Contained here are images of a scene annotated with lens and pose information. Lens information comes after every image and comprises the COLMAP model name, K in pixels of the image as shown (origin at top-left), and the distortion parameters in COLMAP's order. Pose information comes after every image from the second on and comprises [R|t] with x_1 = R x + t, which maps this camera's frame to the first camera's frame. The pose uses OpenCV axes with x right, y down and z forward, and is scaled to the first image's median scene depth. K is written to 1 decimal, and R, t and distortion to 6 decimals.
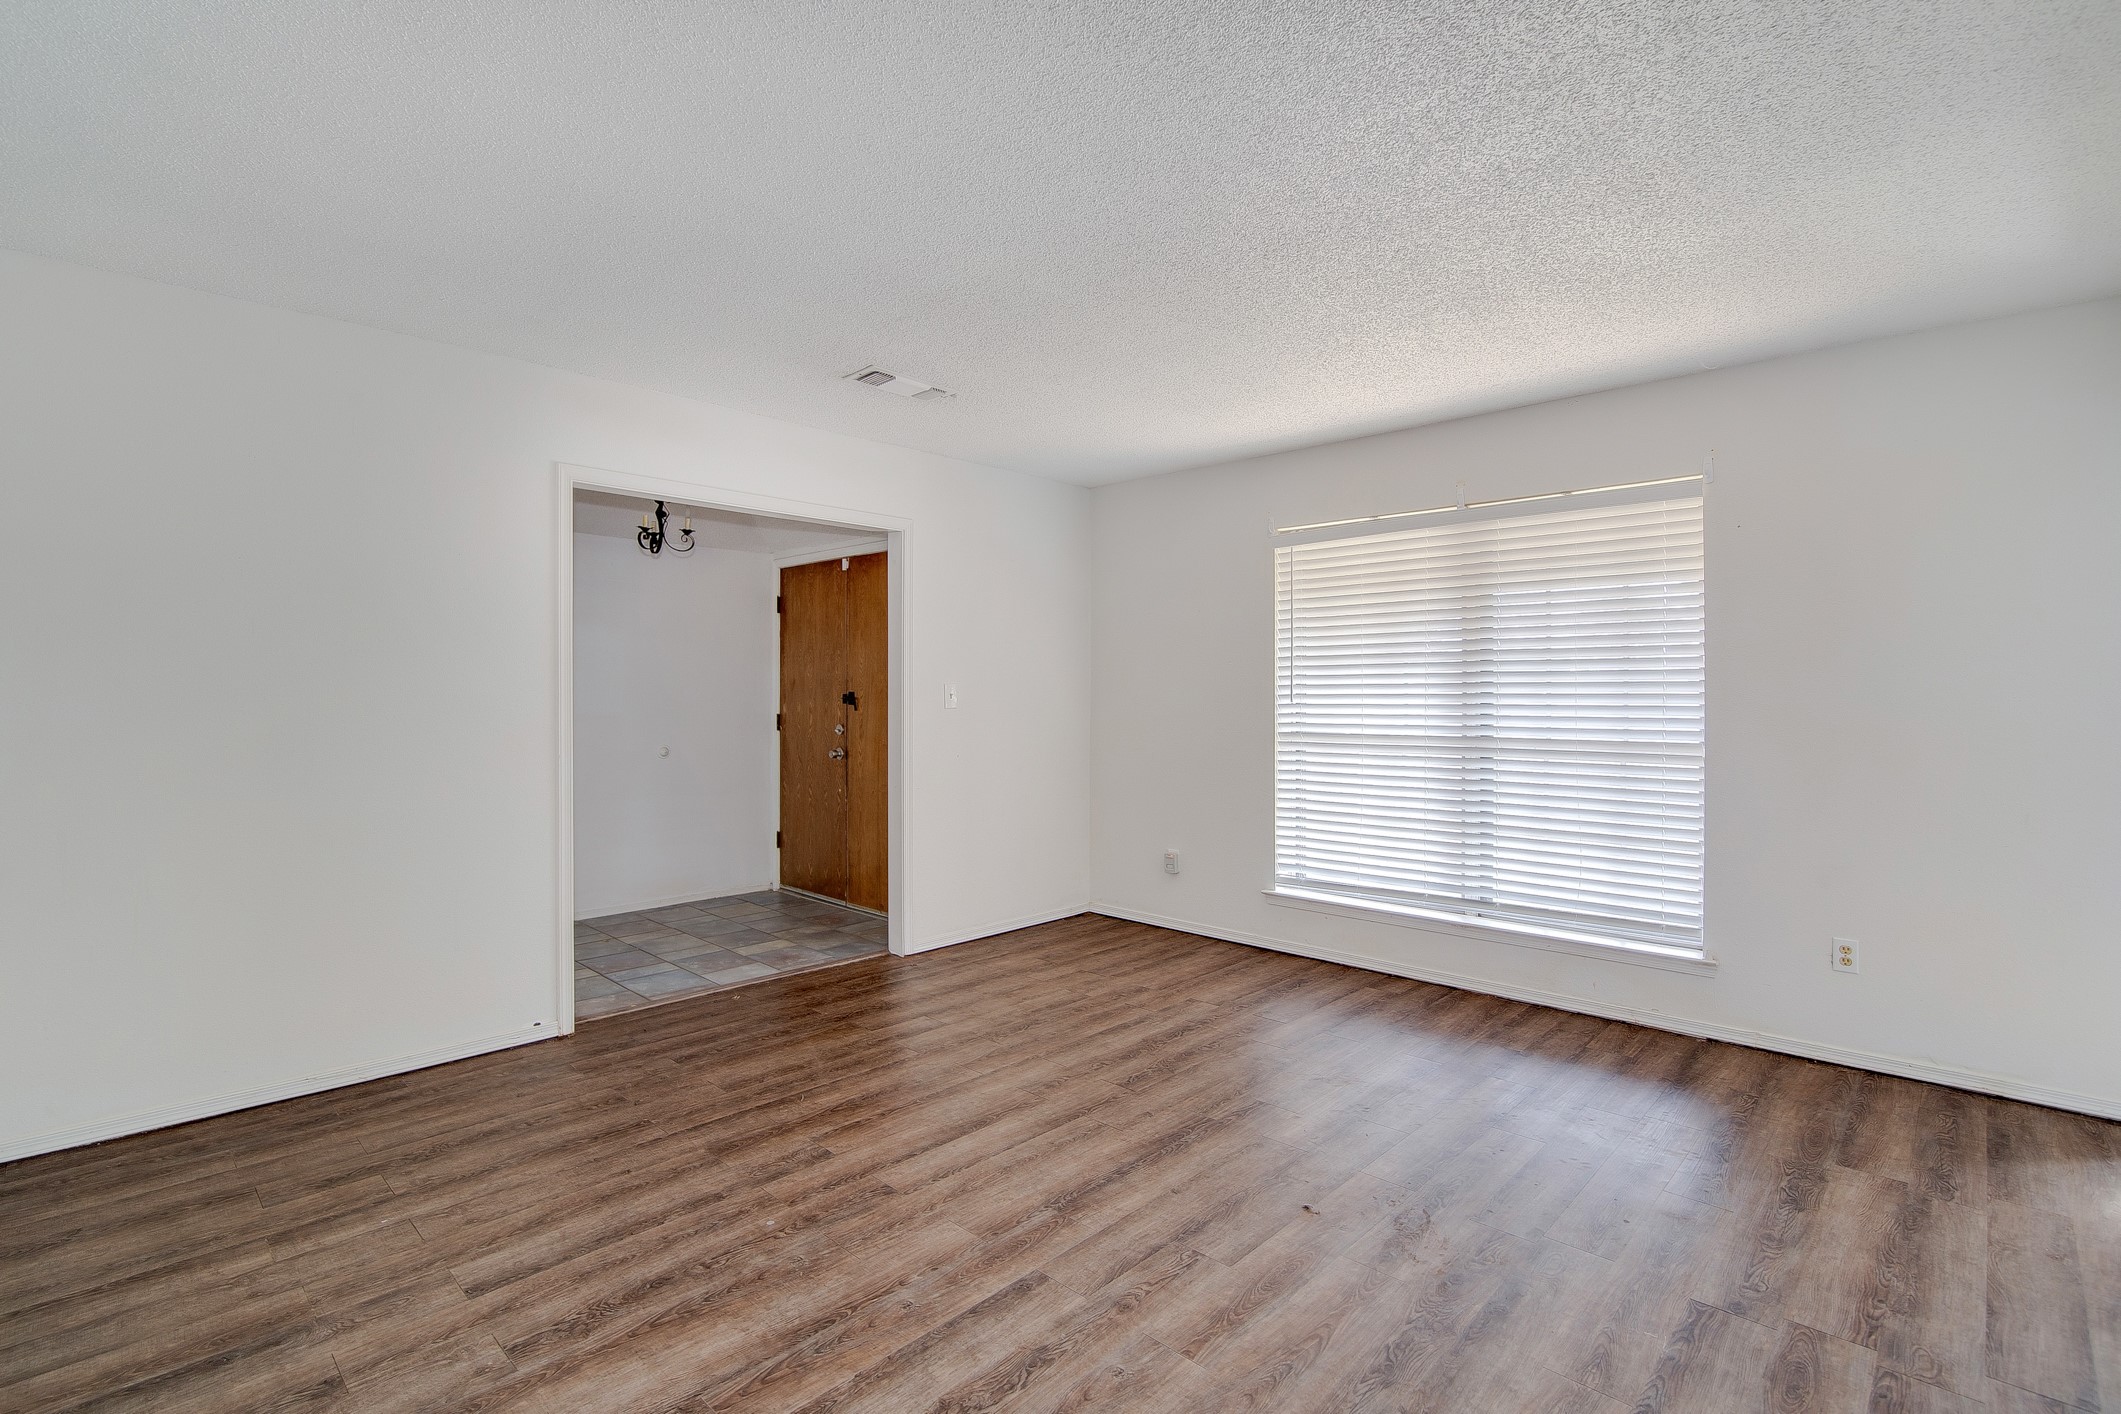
lens RADIAL K [[903.8, 0, 1060.5], [0, 903.8, 707.0], [0, 0, 1]] dist [-0.014076, -0.000188]
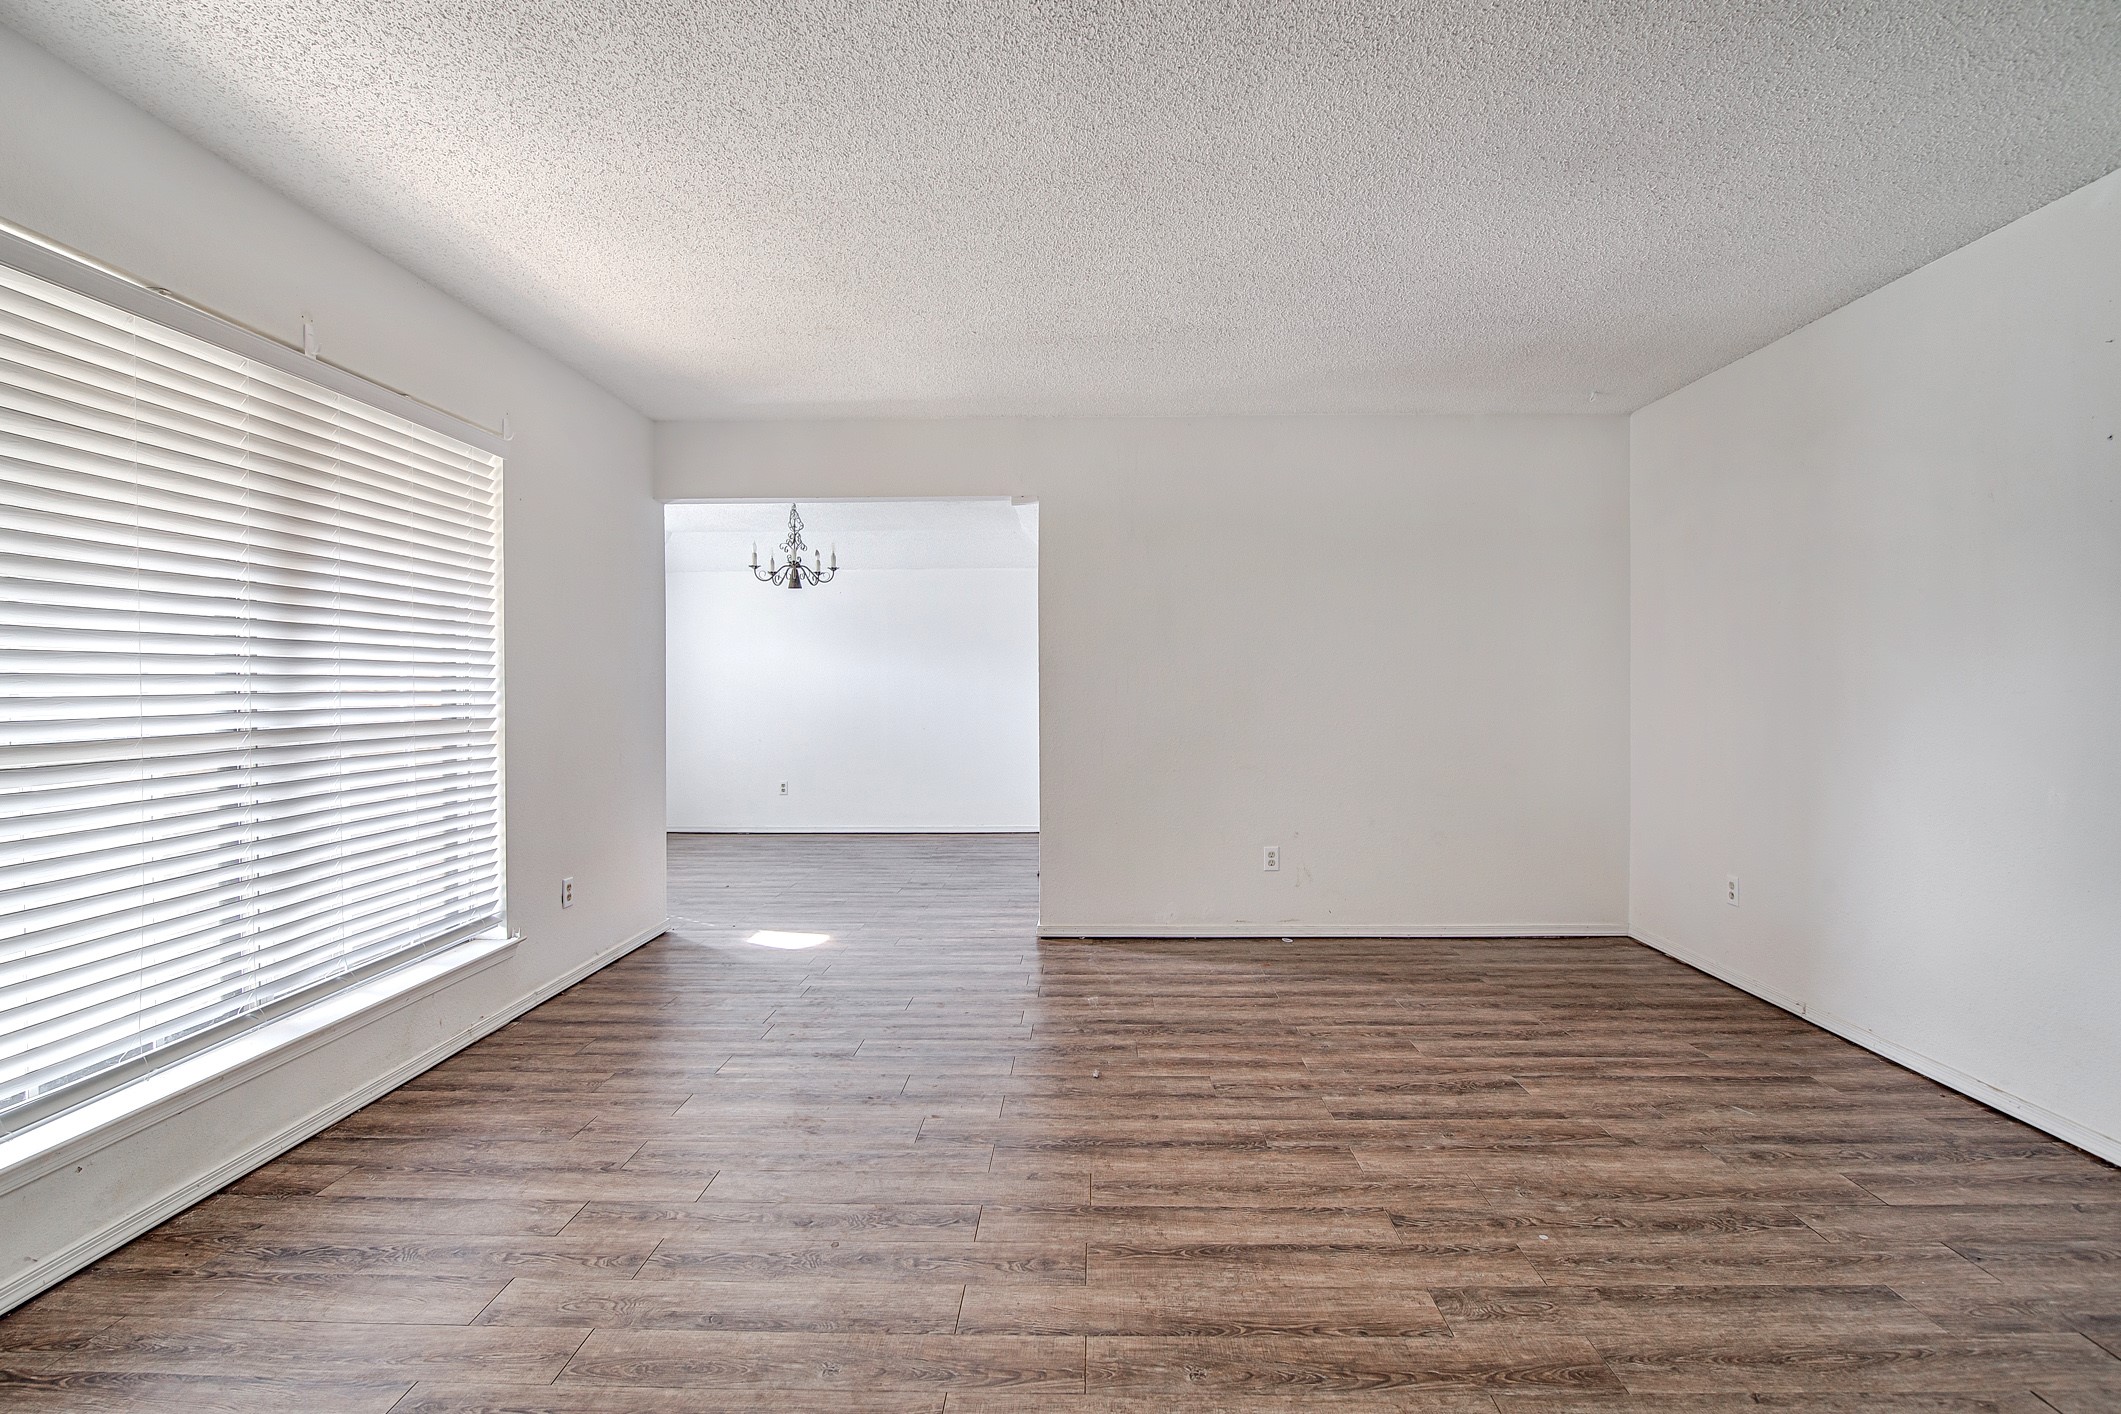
lens RADIAL K [[1002.9, 0, 1048.4], [0, 1002.9, 695.5], [0, 0, 1]] dist [-0.017754, 0.000636]
pose [[-0.641513, -0.006593, 0.767084, -0.719750], [0.010235, 0.999800, 0.017152, 0.011244], [-0.767044, 0.018855, -0.641318, 1.891703]]
